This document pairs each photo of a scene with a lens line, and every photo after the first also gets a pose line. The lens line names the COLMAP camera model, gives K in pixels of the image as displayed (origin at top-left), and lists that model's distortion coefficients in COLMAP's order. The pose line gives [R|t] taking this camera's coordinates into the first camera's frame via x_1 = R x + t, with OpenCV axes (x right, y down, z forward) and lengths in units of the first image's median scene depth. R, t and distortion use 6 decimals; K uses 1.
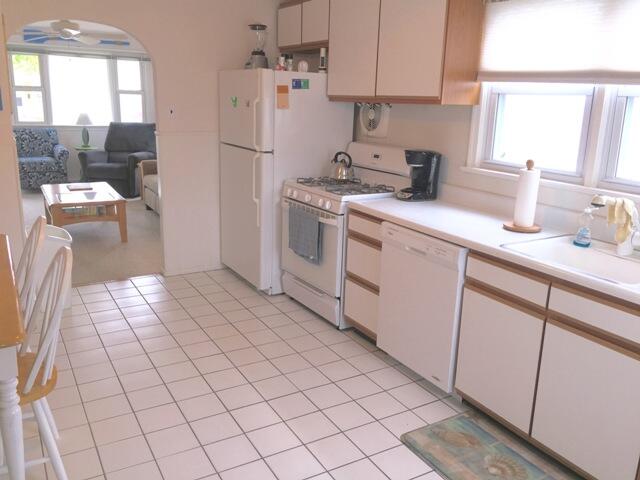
lens RADIAL K [[548.4, 0, 321.5], [0, 548.4, 234.8], [0, 0, 1]] dist [0.016606, -0.045782]
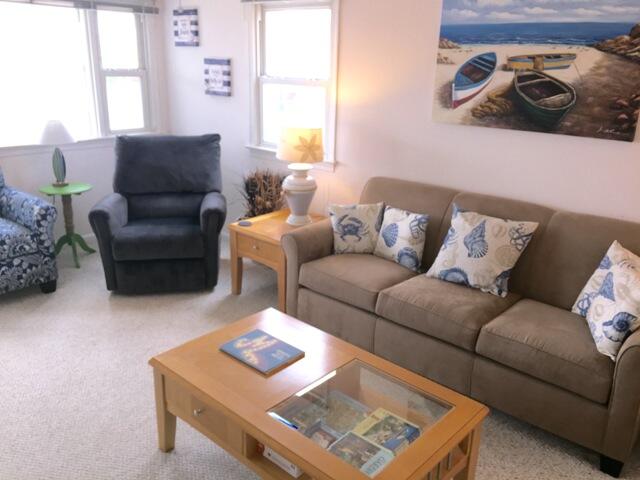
lens RADIAL K [[548.4, 0, 315.6], [0, 548.4, 244.8], [0, 0, 1]] dist [0.016606, -0.045782]
pose [[0.956901, -0.101934, 0.271939, -0.348876], [0.083155, 0.993341, 0.079738, -0.127369], [-0.278256, -0.053688, 0.959005, 0.451556]]
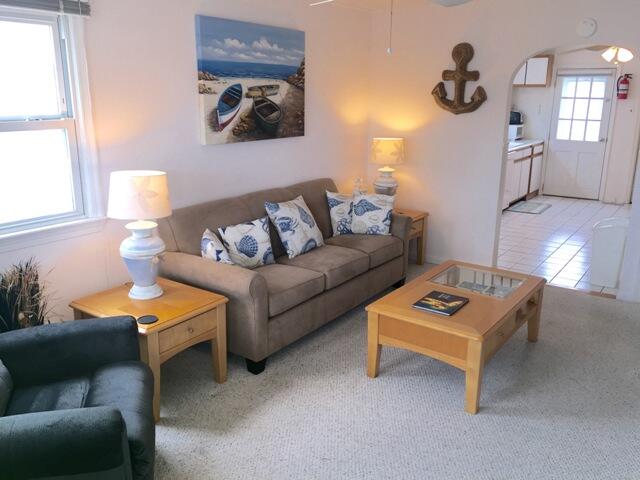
lens RADIAL K [[548.4, 0, 318.2], [0, 548.4, 239.8], [0, 0, 1]] dist [0.016606, -0.045782]
pose [[-0.394617, -0.260071, 0.881272, -0.701442], [0.233591, 0.899202, 0.369960, -0.306897], [-0.888658, 0.351850, -0.294090, 1.090698]]
